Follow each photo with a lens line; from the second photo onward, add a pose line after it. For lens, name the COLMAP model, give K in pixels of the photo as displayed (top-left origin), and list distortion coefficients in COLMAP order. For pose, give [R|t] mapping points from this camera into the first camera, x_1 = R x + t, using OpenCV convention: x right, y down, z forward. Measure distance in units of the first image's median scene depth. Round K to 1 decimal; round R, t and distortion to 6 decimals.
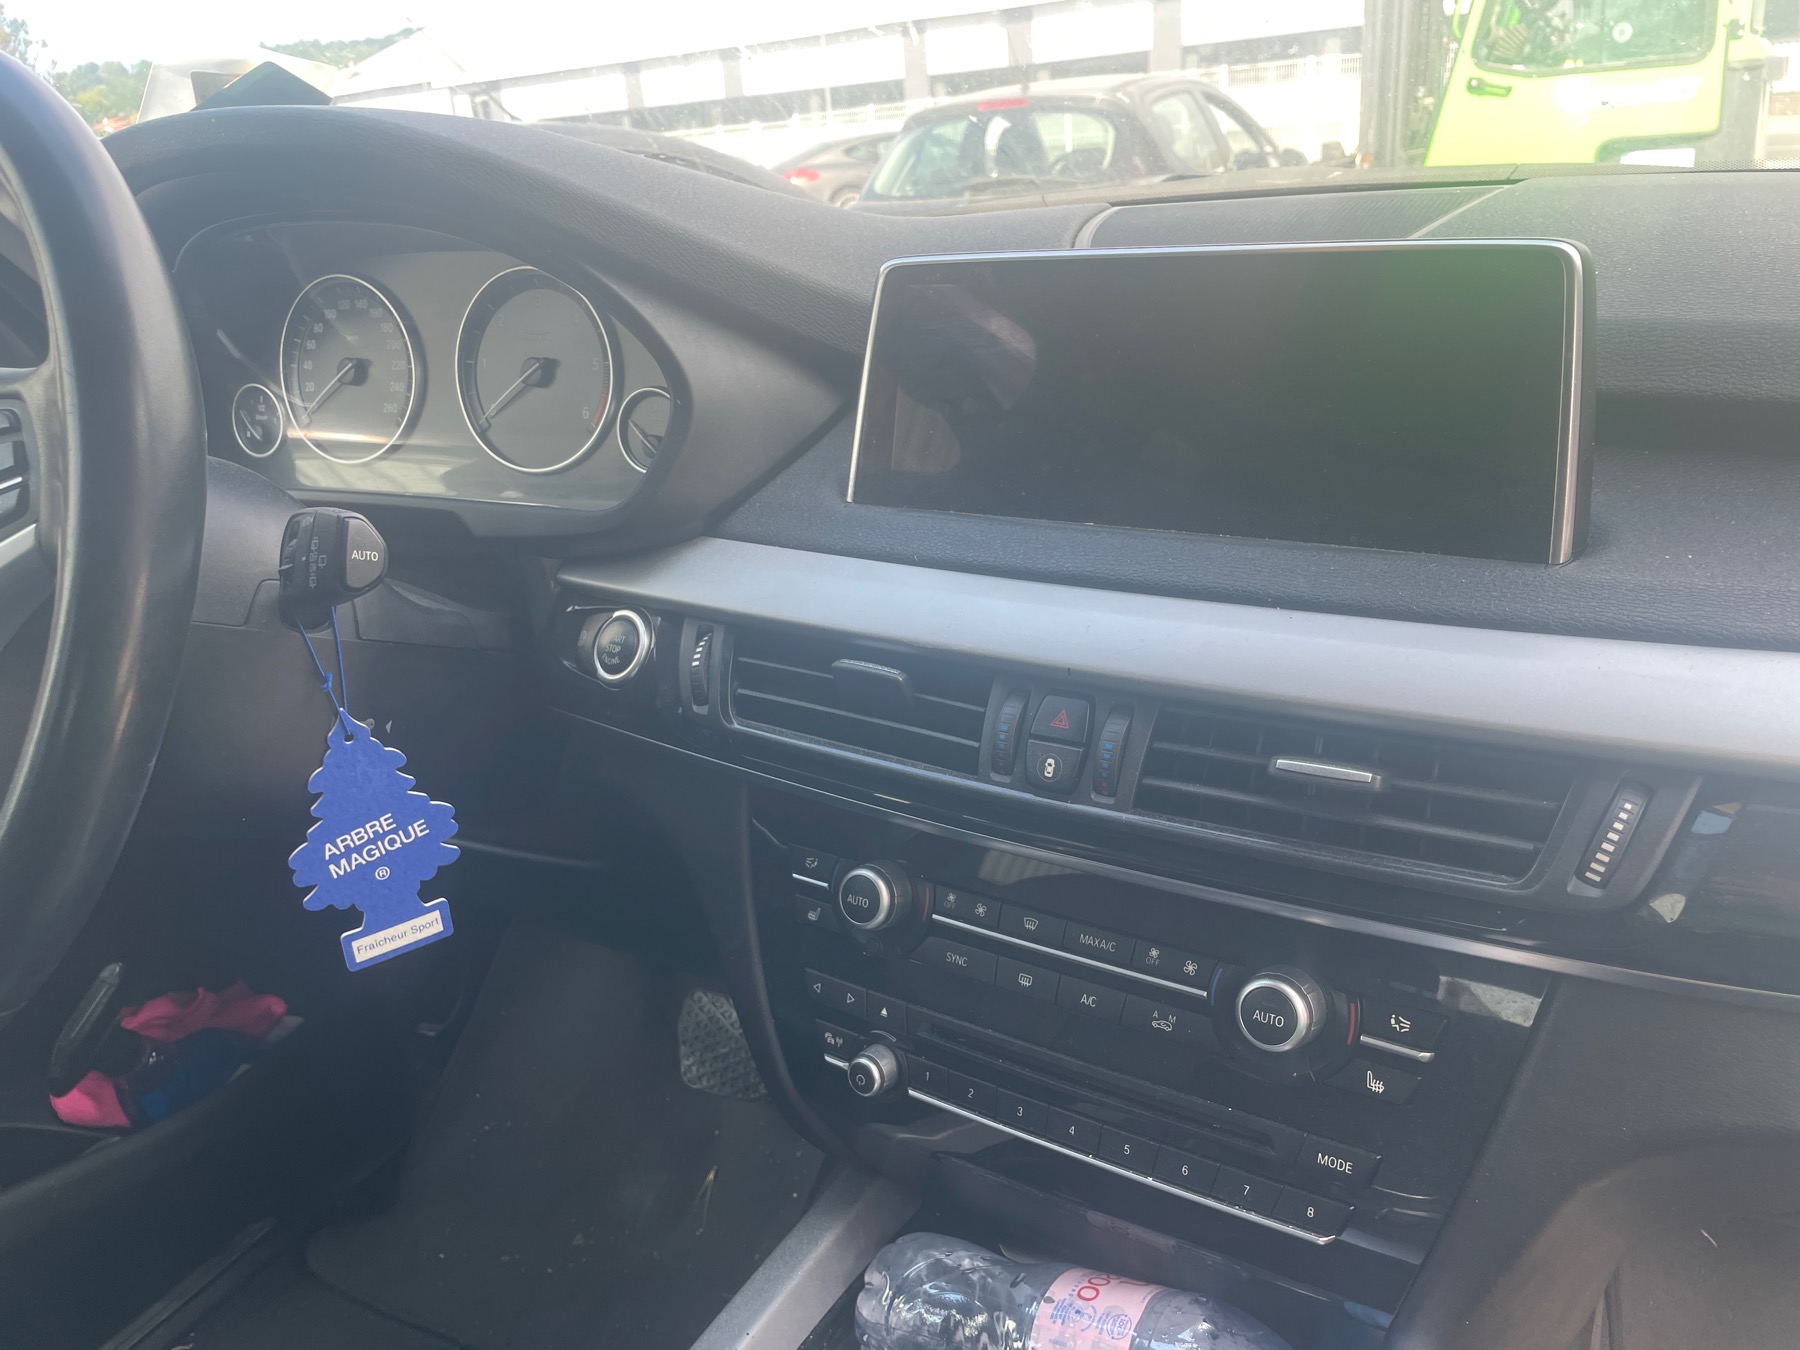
lens RADIAL K [[1393.3, 0, 900.0], [0, 1393.3, 675.0], [0, 0, 1]] dist [0.058325, -0.132475]
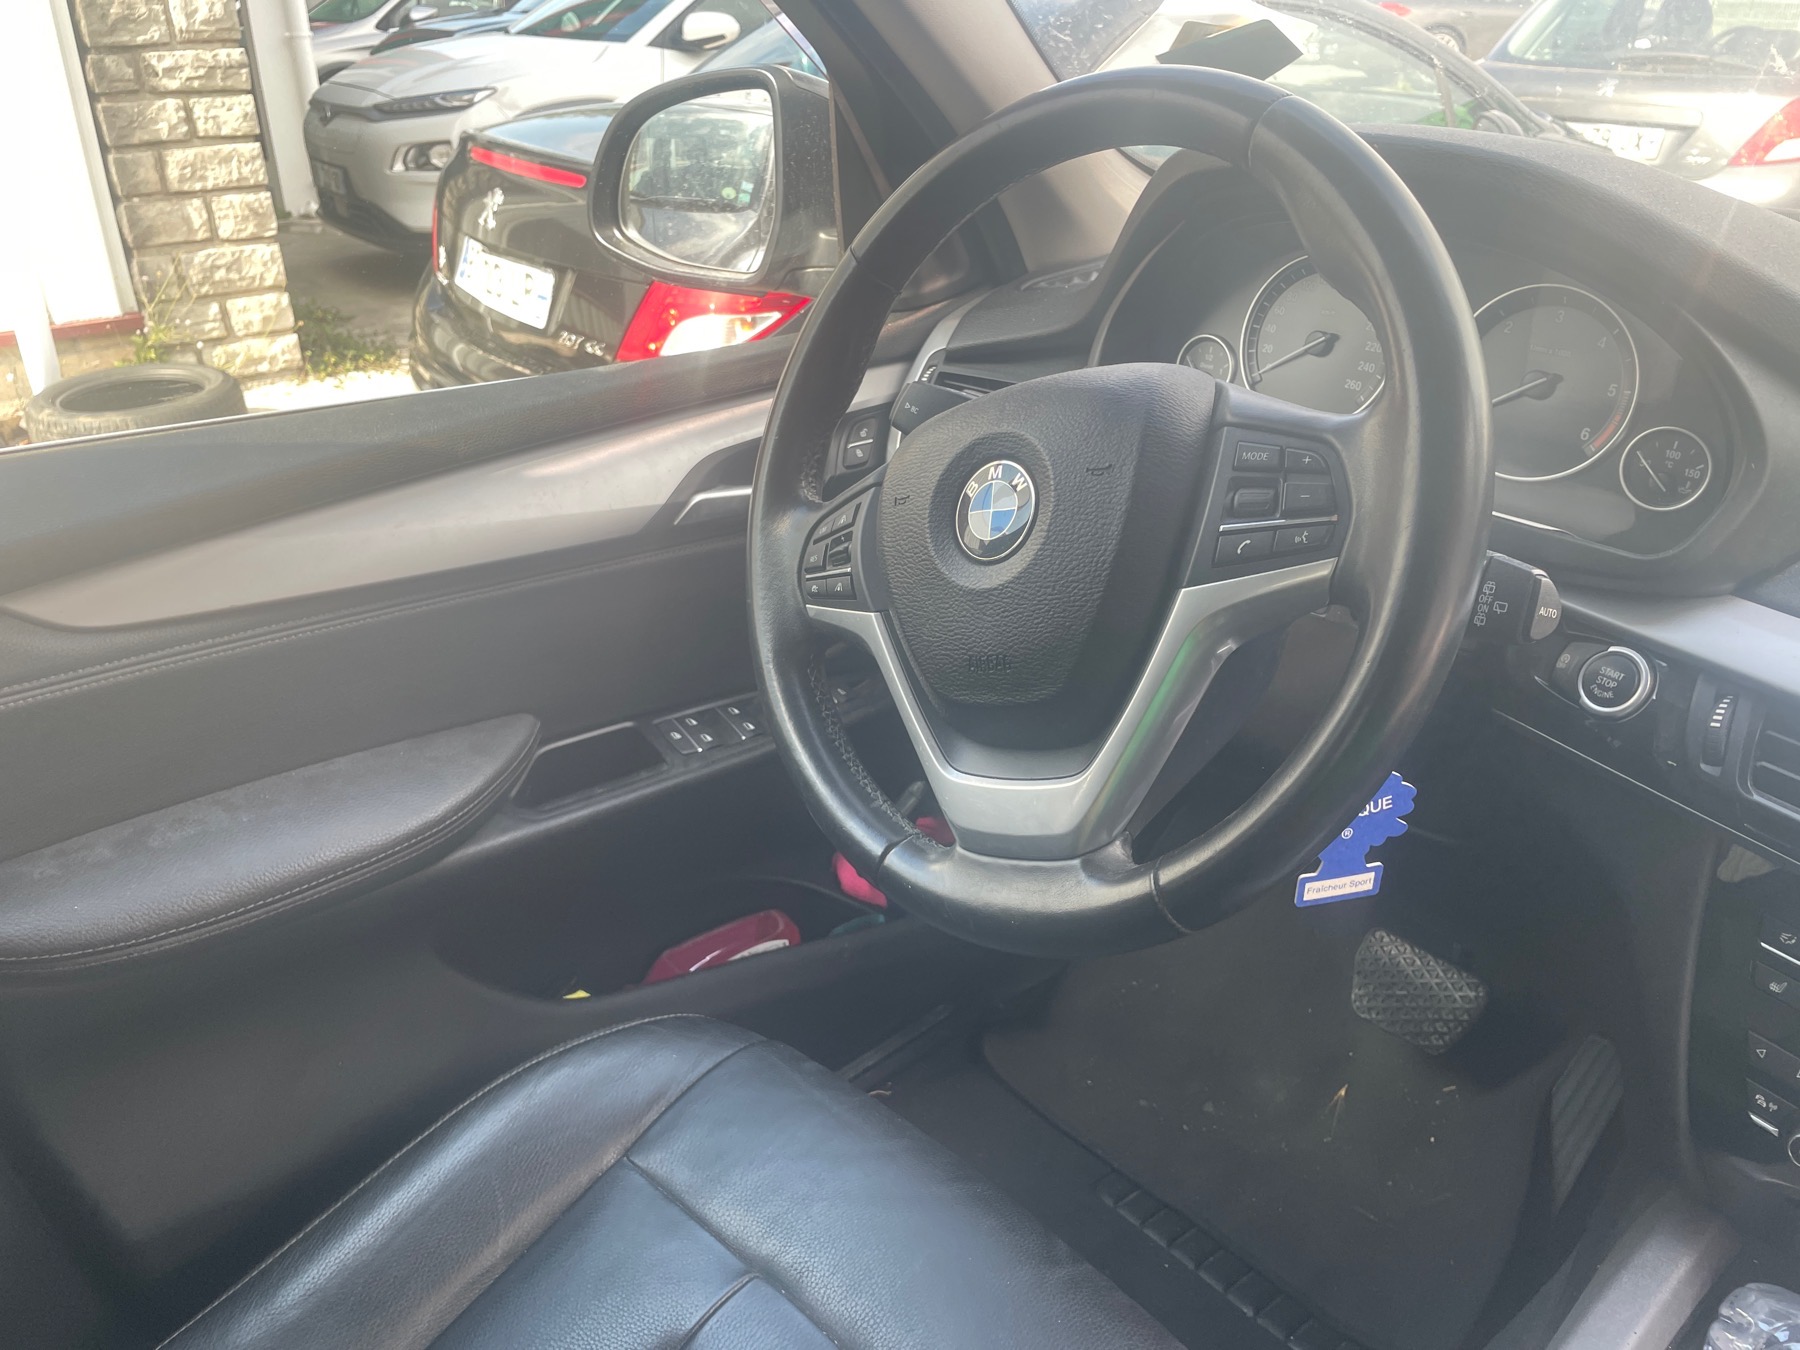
lens RADIAL K [[1368.4, 0, 886.6], [0, 1368.4, 676.1], [0, 0, 1]] dist [0.091013, -0.121029]
pose [[0.926844, 0.229164, -0.297396, -0.400933], [-0.193345, 0.970335, 0.145146, -0.071450], [0.321836, -0.077028, 0.943657, -0.167142]]
